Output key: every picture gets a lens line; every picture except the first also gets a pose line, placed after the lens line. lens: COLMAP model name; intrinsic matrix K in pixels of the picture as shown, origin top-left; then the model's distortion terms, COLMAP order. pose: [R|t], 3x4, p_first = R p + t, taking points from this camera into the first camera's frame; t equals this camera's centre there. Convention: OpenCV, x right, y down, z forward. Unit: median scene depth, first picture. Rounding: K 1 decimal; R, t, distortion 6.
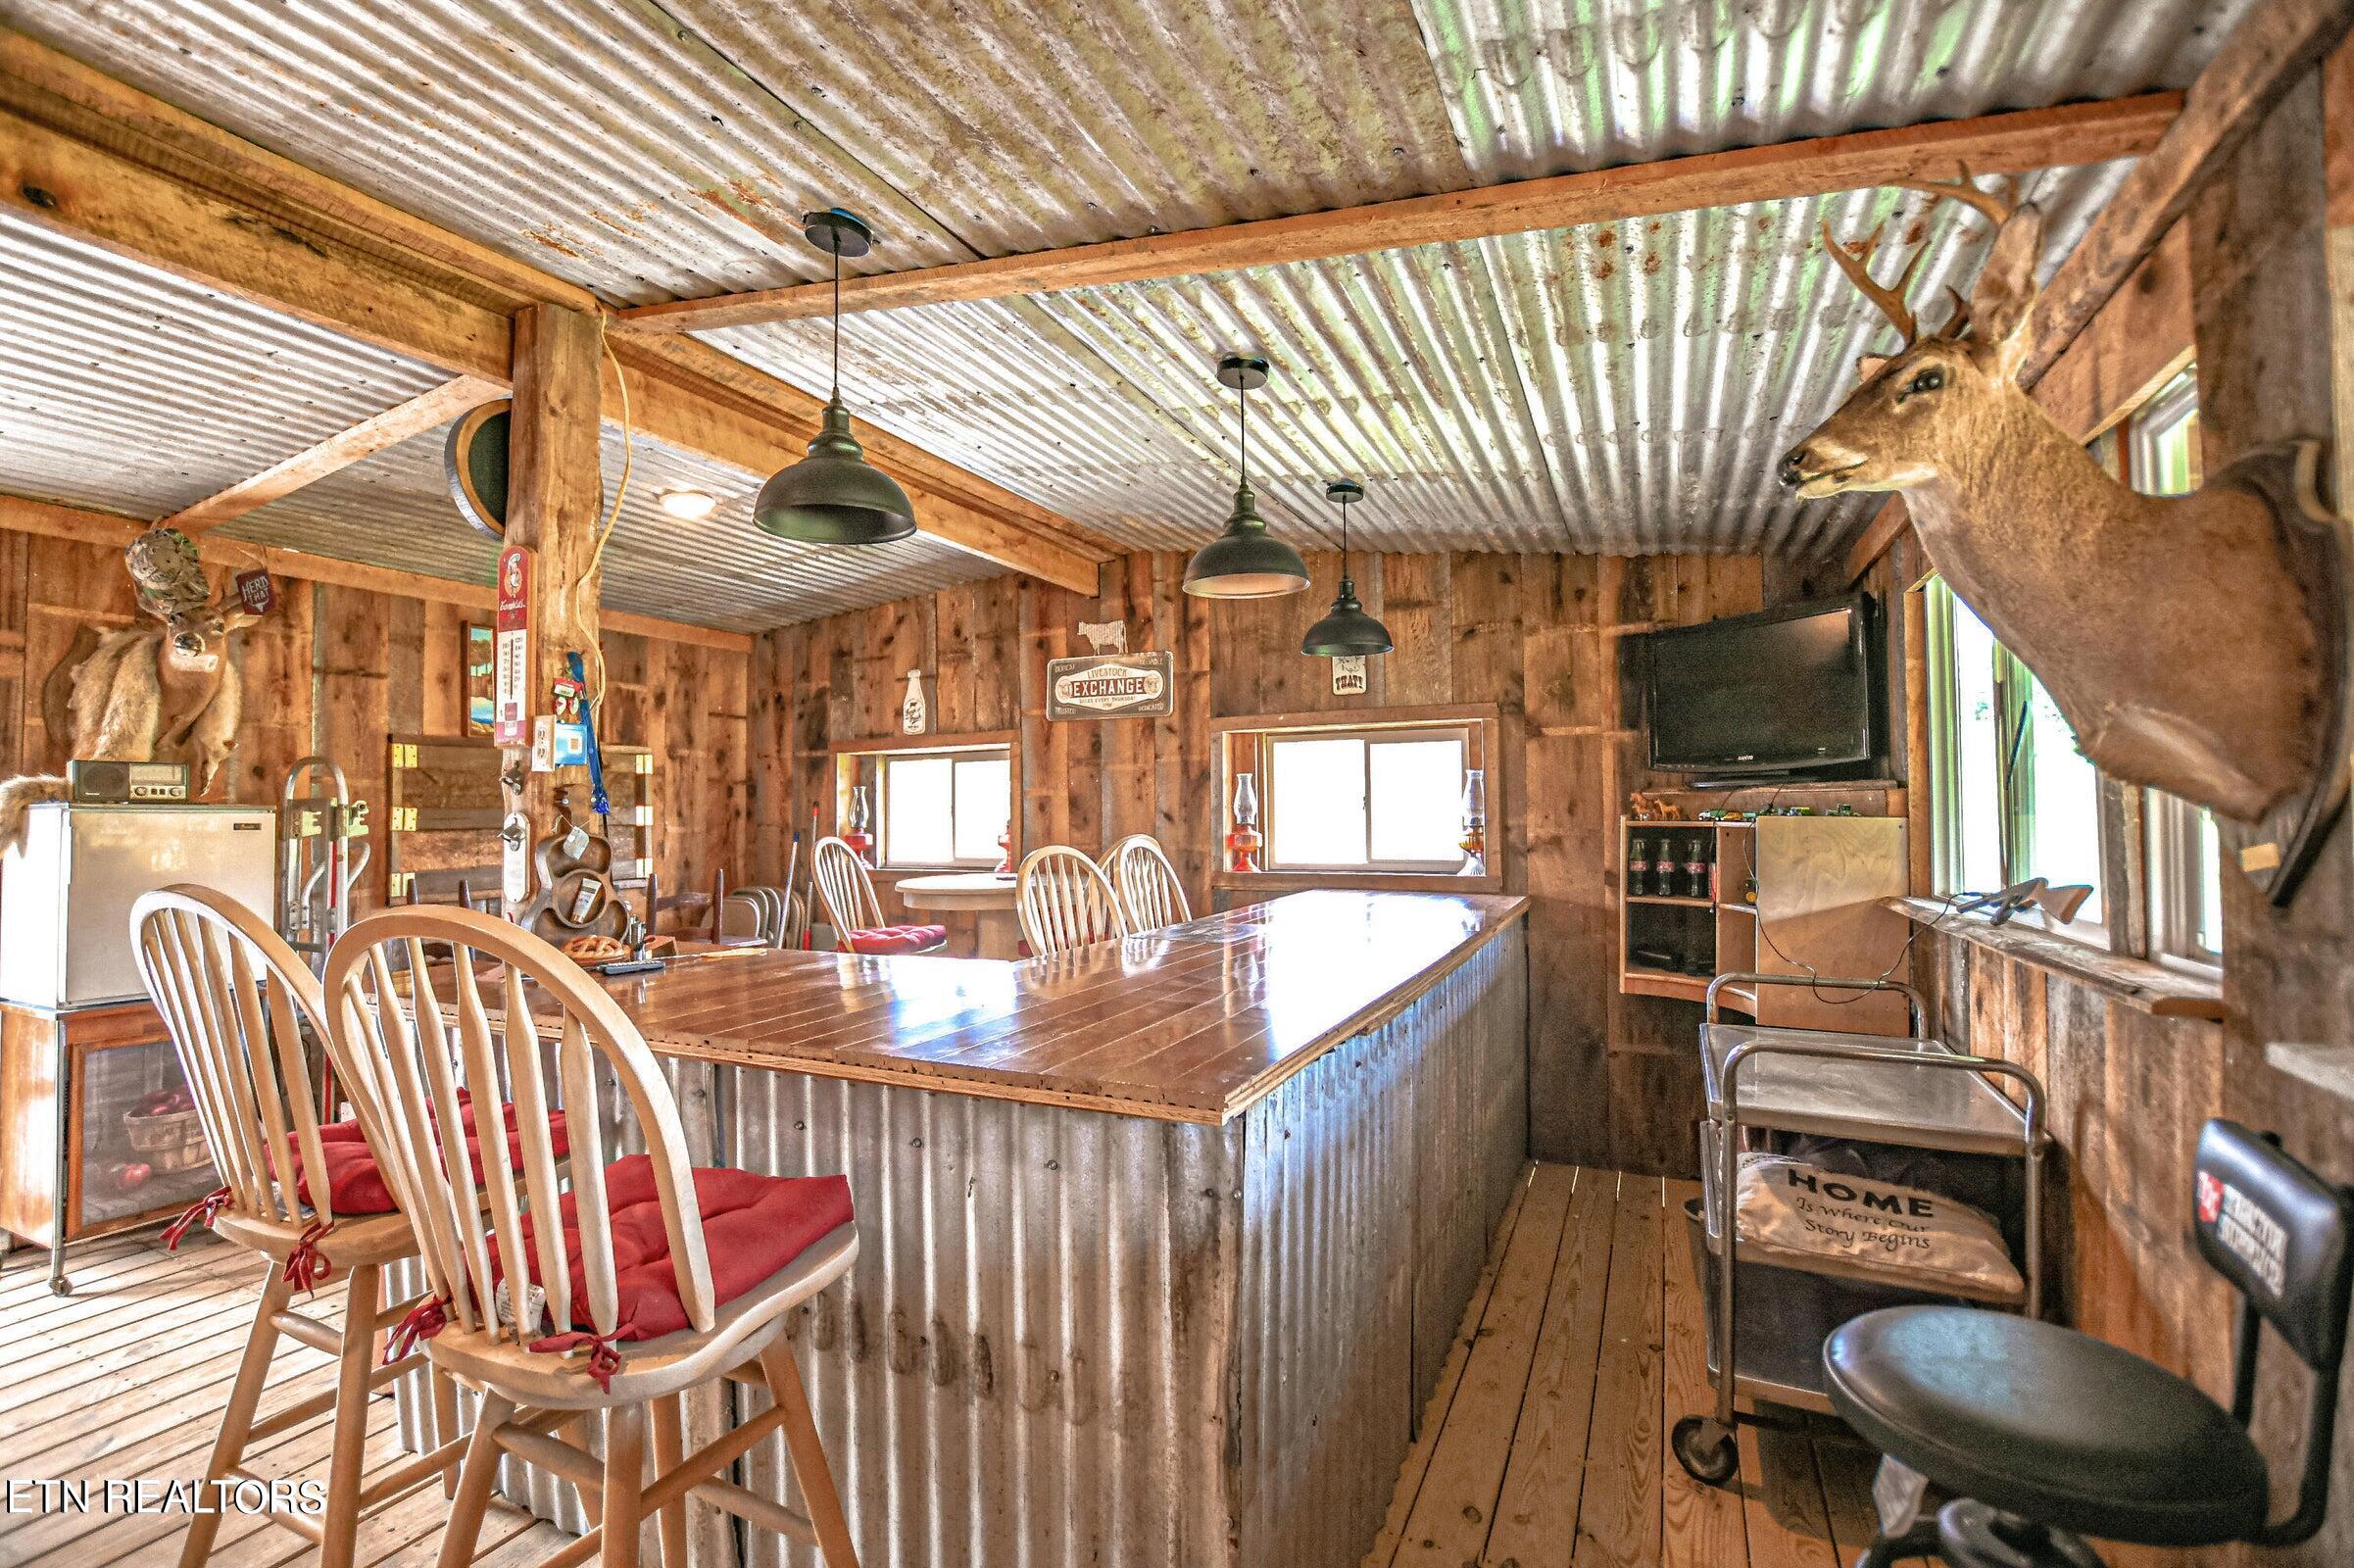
lens RADIAL K [[1034.1, 0, 1168.0], [0, 1034.1, 786.6], [0, 0, 1]] dist [-0.027640, 0.001826]
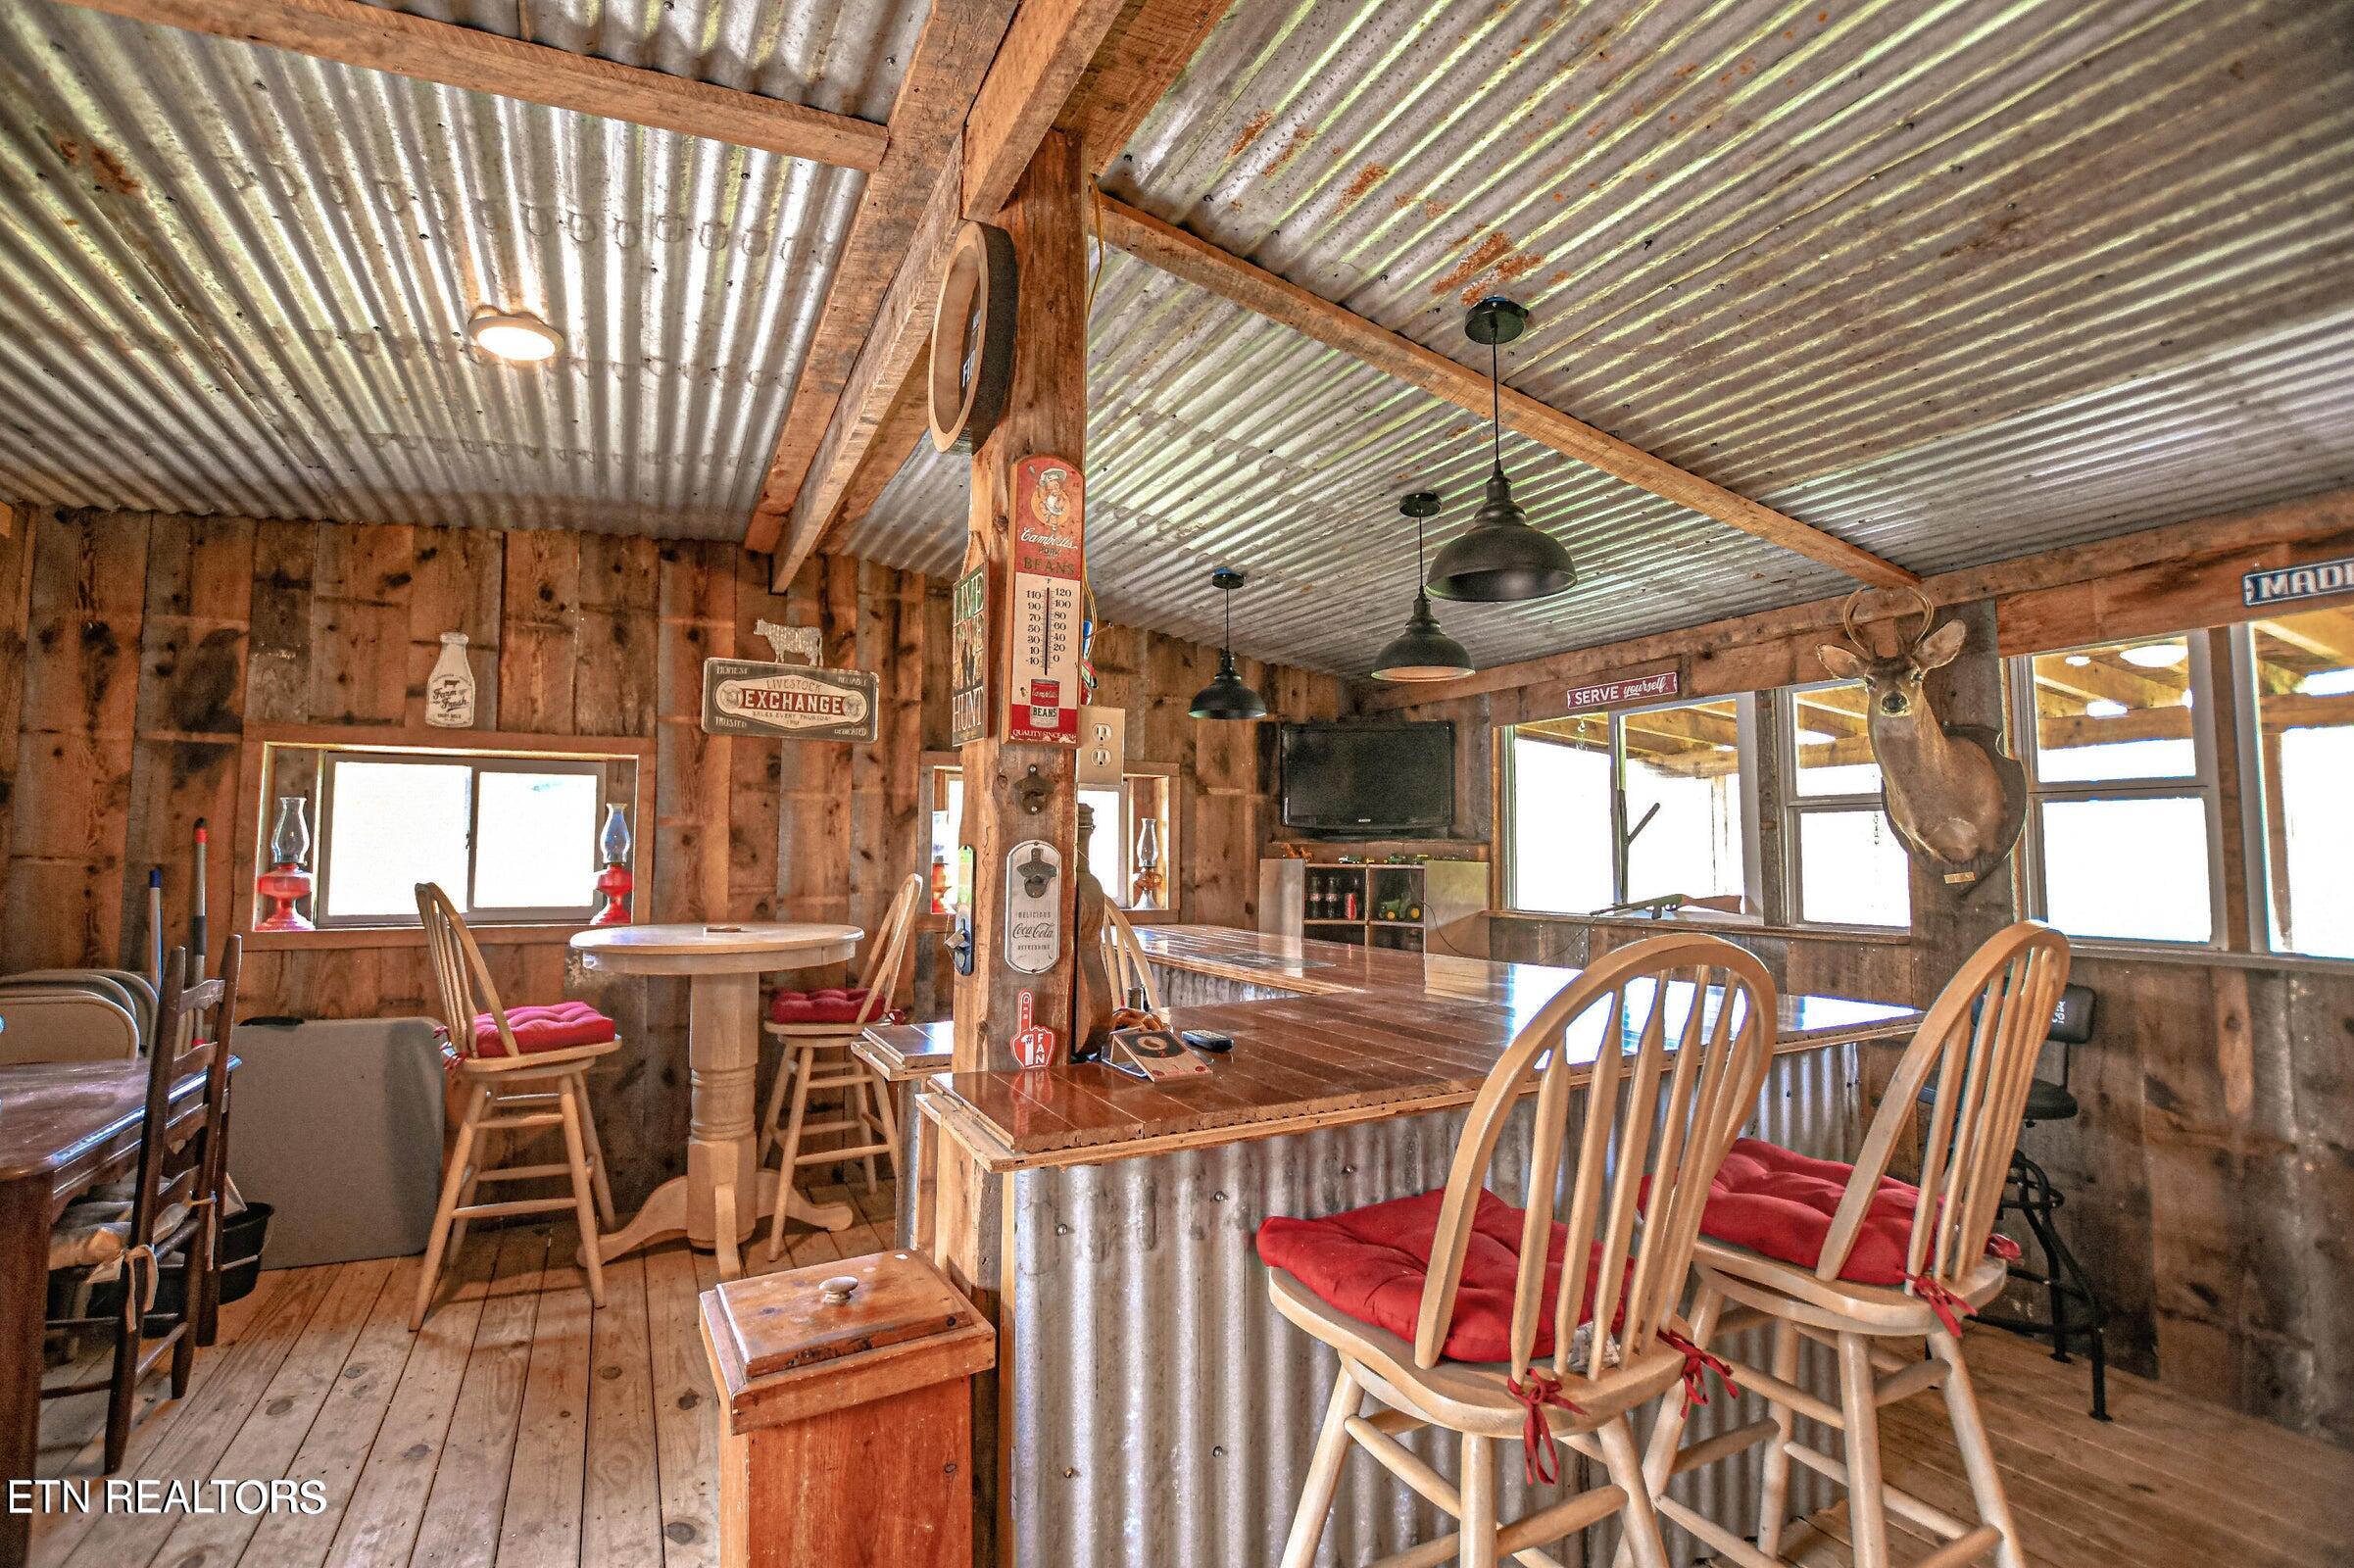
lens RADIAL K [[1034.1, 0, 1145.9], [0, 1034.1, 788.6], [0, 0, 1]] dist [-0.027640, 0.001826]
pose [[0.603761, 0.064915, 0.794518, -0.562945], [-0.033121, 0.997861, -0.056359, 0.014050], [-0.796477, 0.007712, 0.604619, 0.257714]]
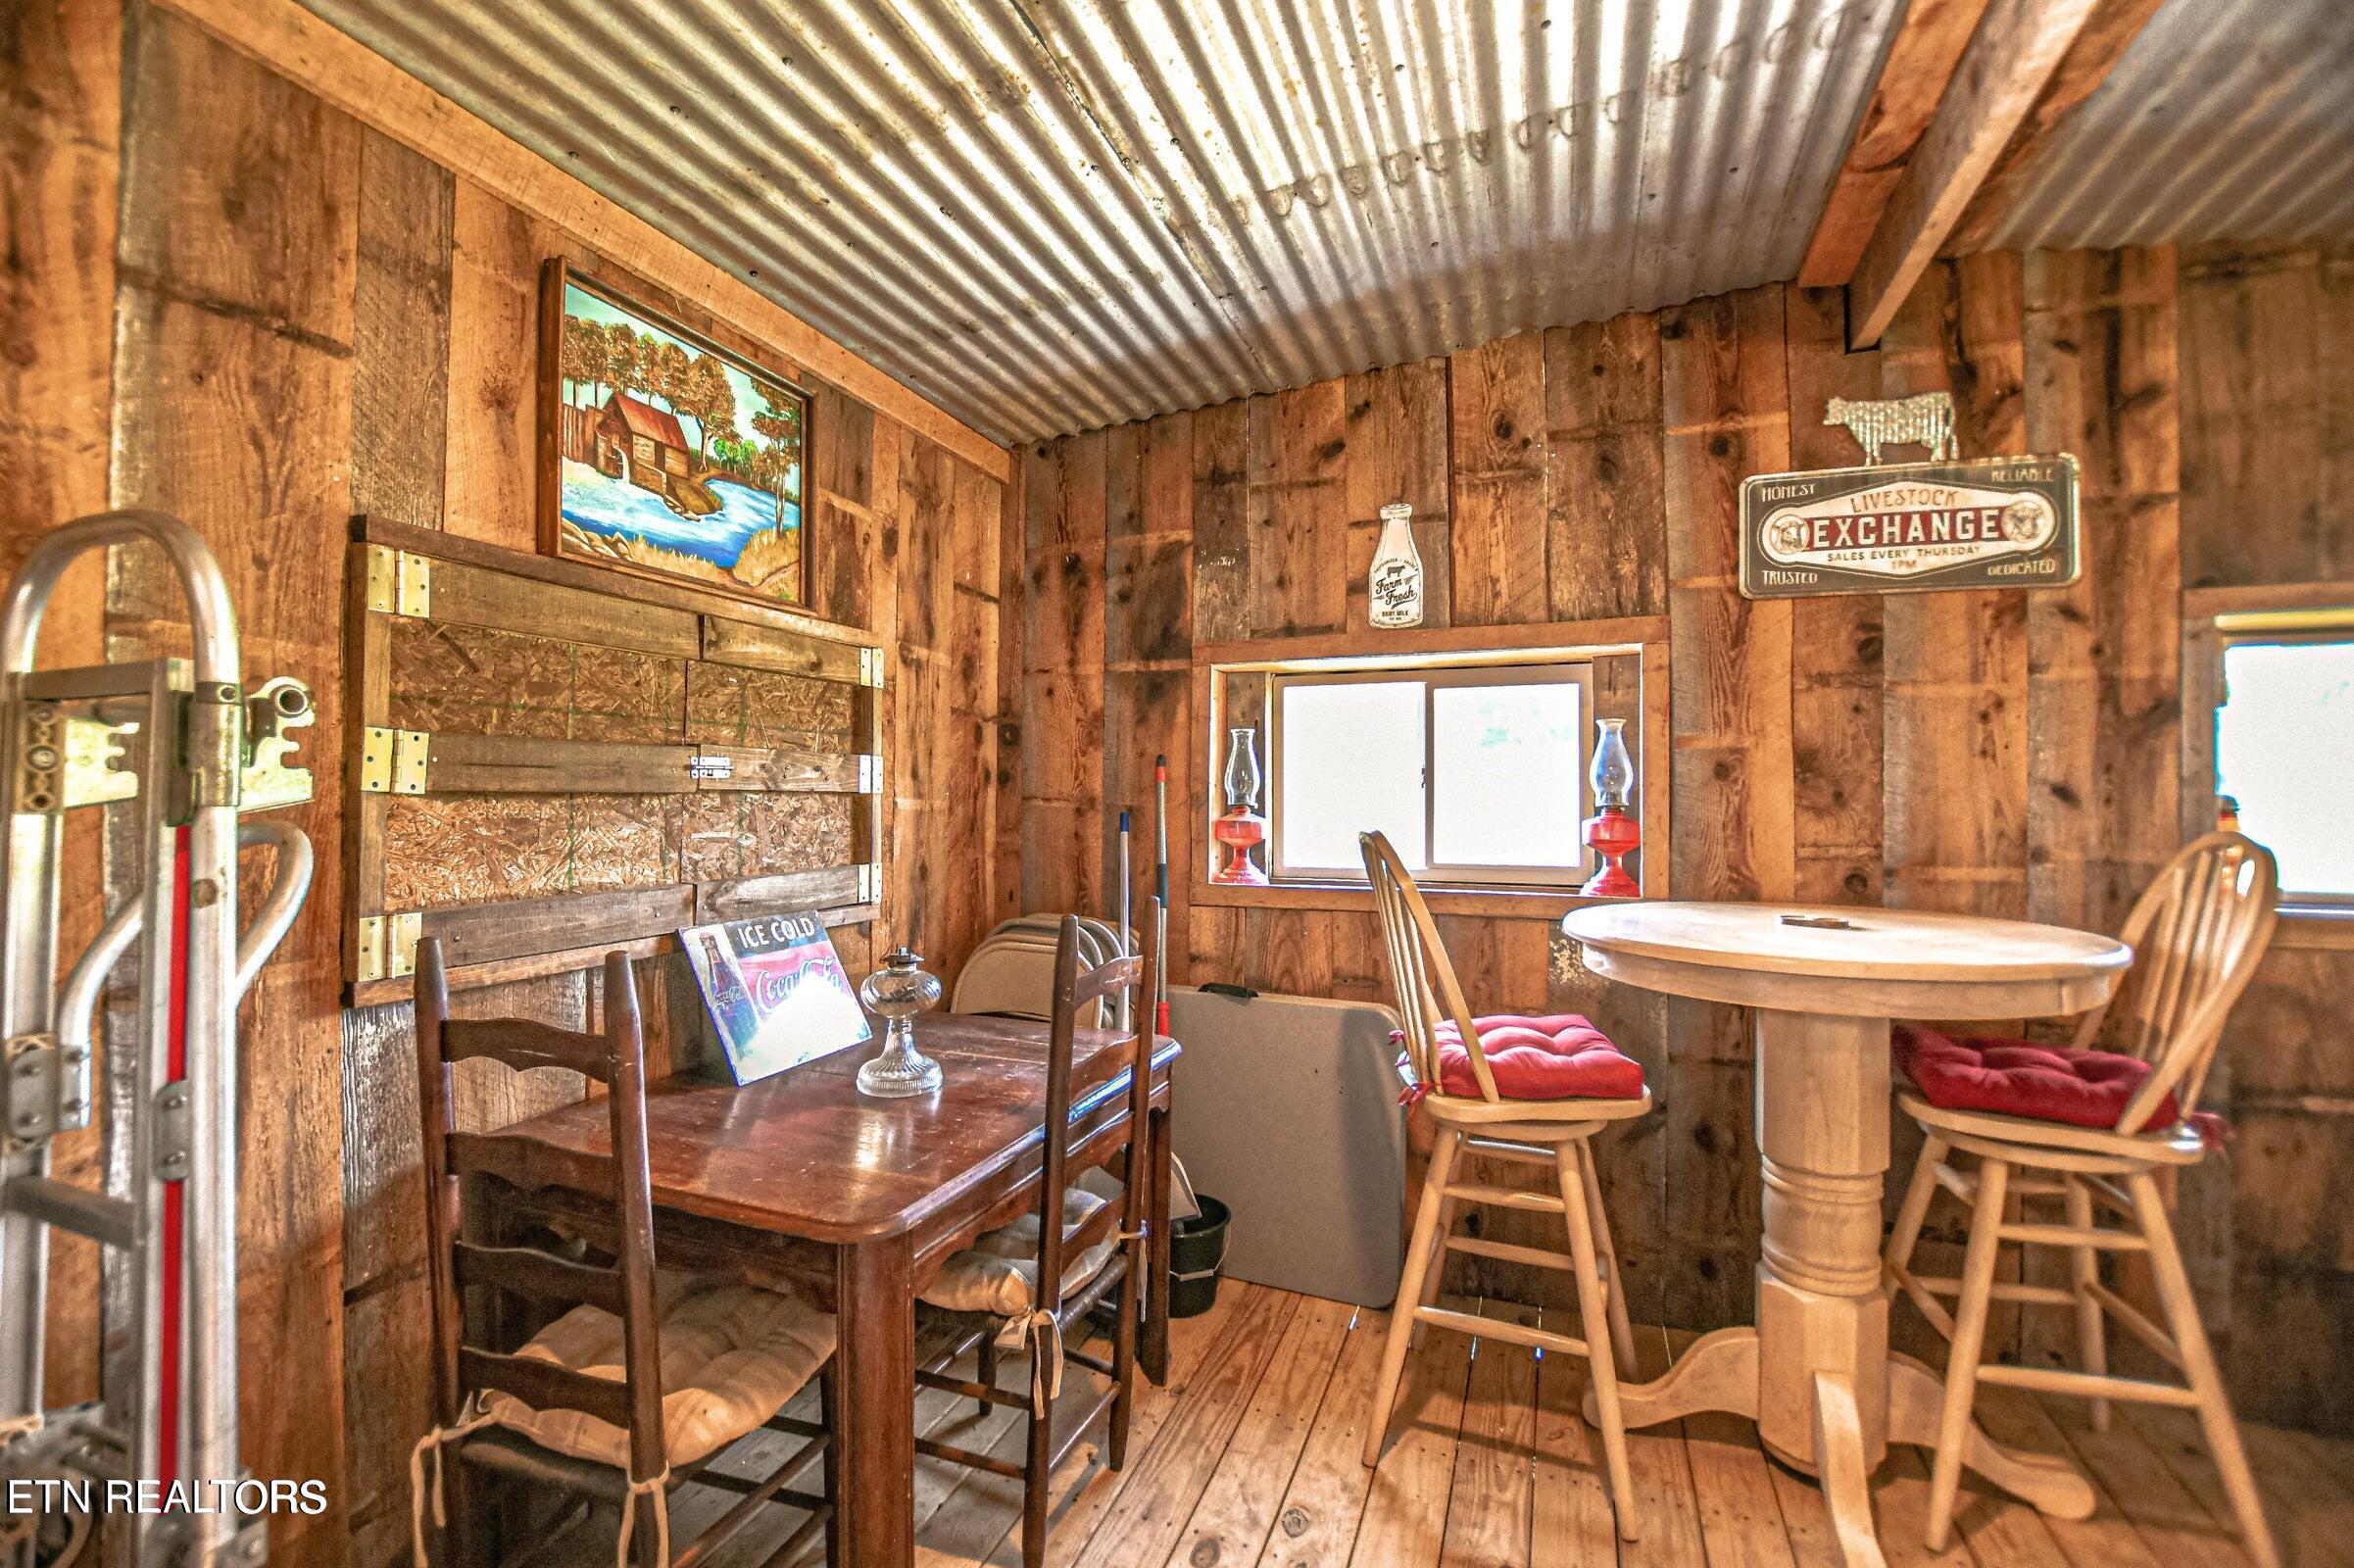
lens RADIAL K [[1034.1, 0, 1165.8], [0, 1034.1, 783.0], [0, 0, 1]] dist [-0.027640, 0.001826]
pose [[0.996277, 0.018077, 0.084294, -0.453763], [-0.019049, 0.999761, 0.010734, 0.027001], [-0.084080, -0.012300, 0.996383, 0.553137]]
